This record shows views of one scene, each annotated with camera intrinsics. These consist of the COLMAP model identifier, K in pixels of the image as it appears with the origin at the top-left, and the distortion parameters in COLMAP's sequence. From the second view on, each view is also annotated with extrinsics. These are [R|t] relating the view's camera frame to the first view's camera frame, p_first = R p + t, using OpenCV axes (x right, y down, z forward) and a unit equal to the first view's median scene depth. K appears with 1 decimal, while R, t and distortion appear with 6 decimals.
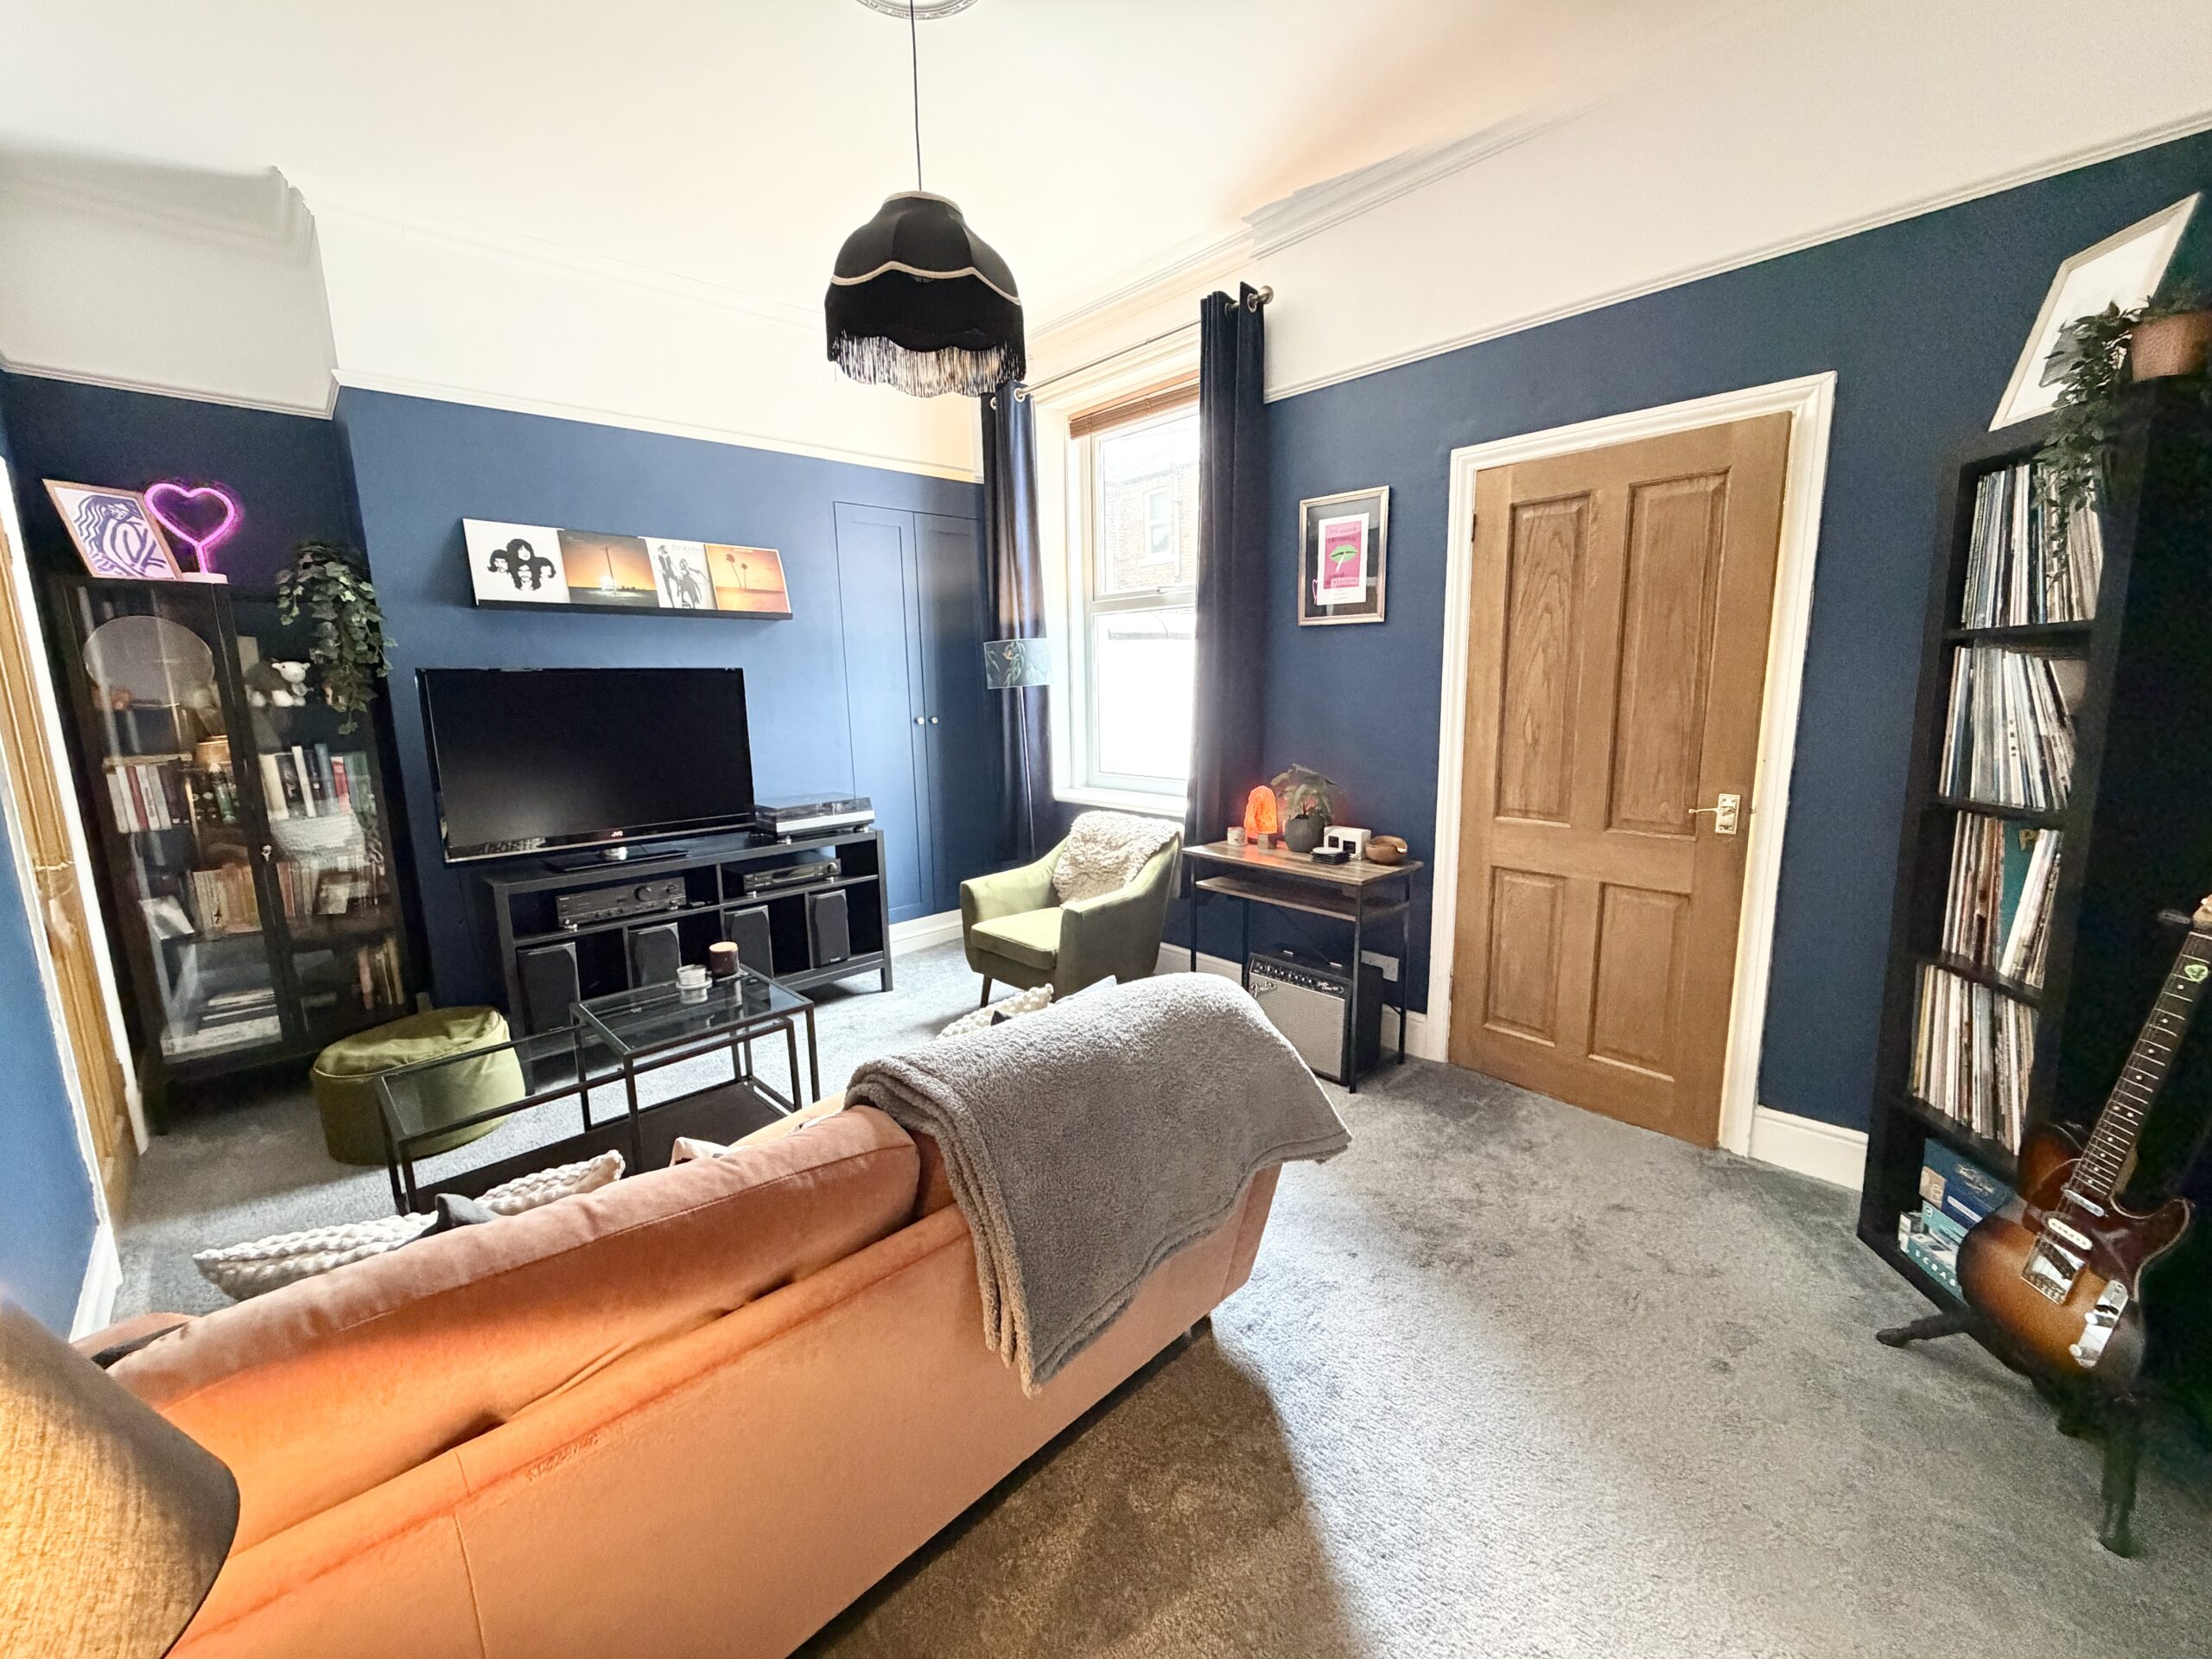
lens RADIAL K [[879.5, 0, 1105.2], [0, 879.5, 821.7], [0, 0, 1]] dist [-0.001260, 0.000945]
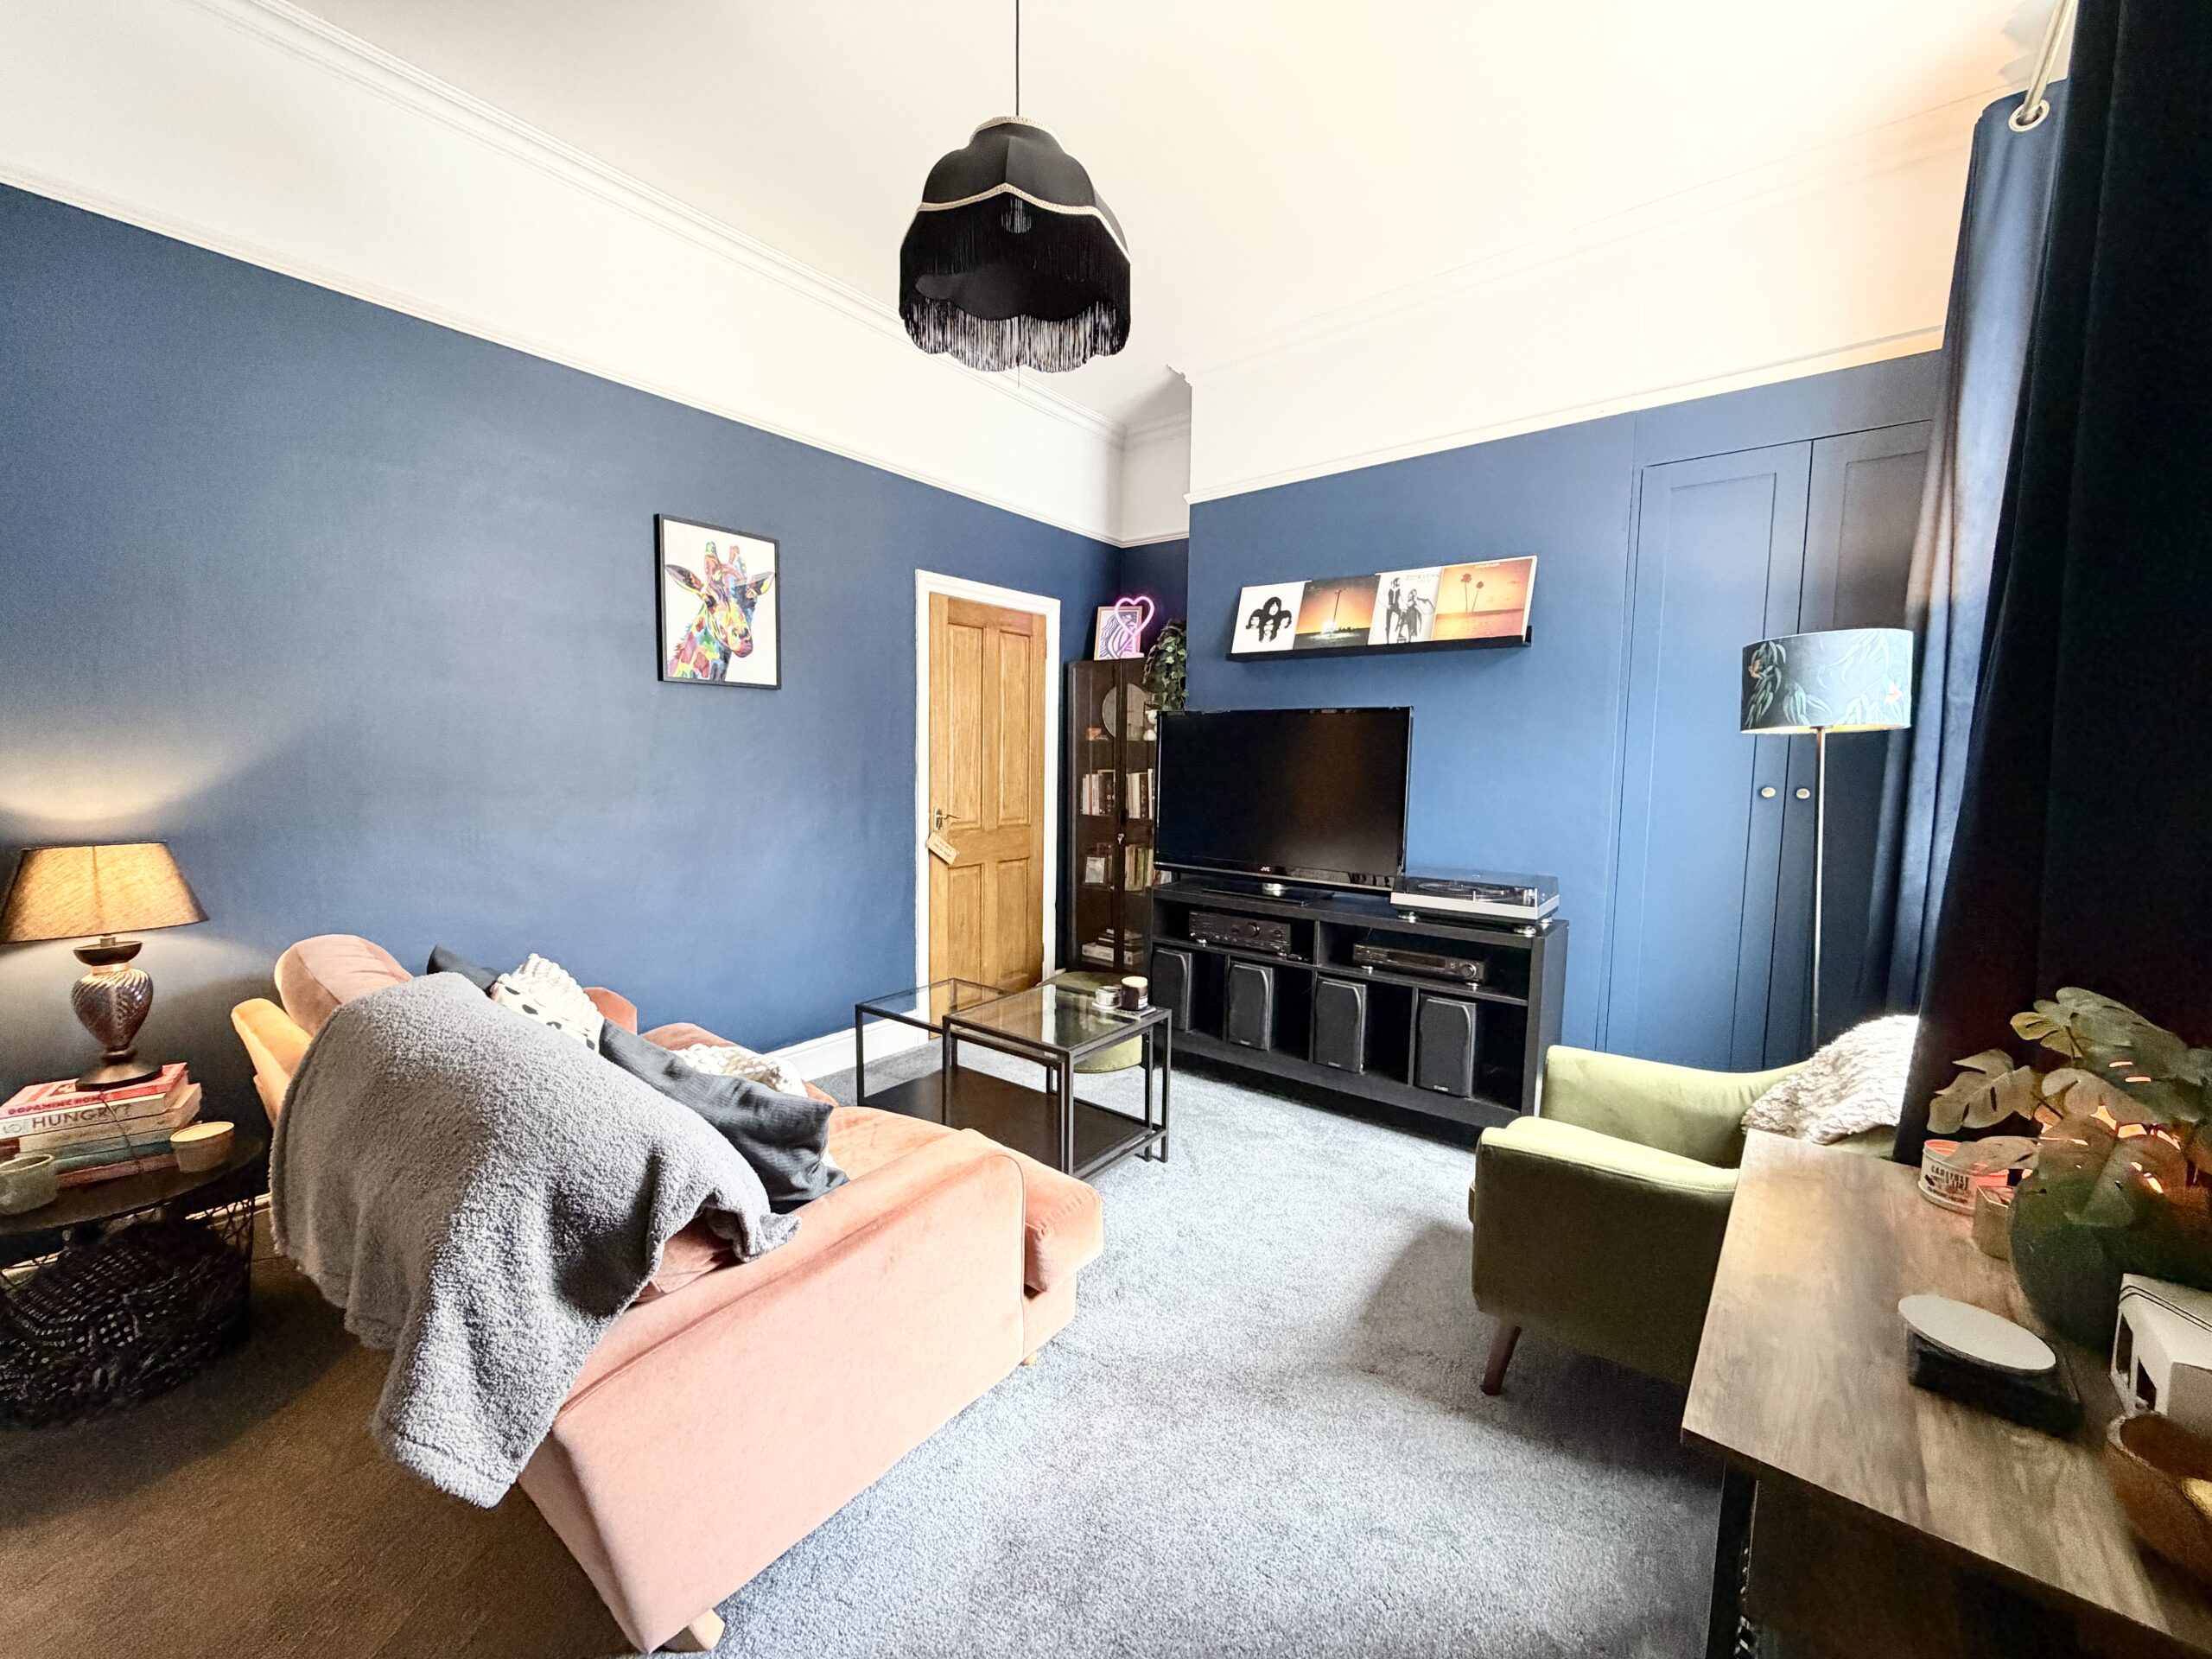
lens RADIAL K [[879.5, 0, 1105.4], [0, 879.5, 834.7], [0, 0, 1]] dist [-0.001260, 0.000945]
pose [[0.122948, 0.102594, -0.987096, 0.422582], [-0.184157, 0.979726, 0.078891, -0.069993], [0.975177, 0.172082, 0.139349, 0.653362]]
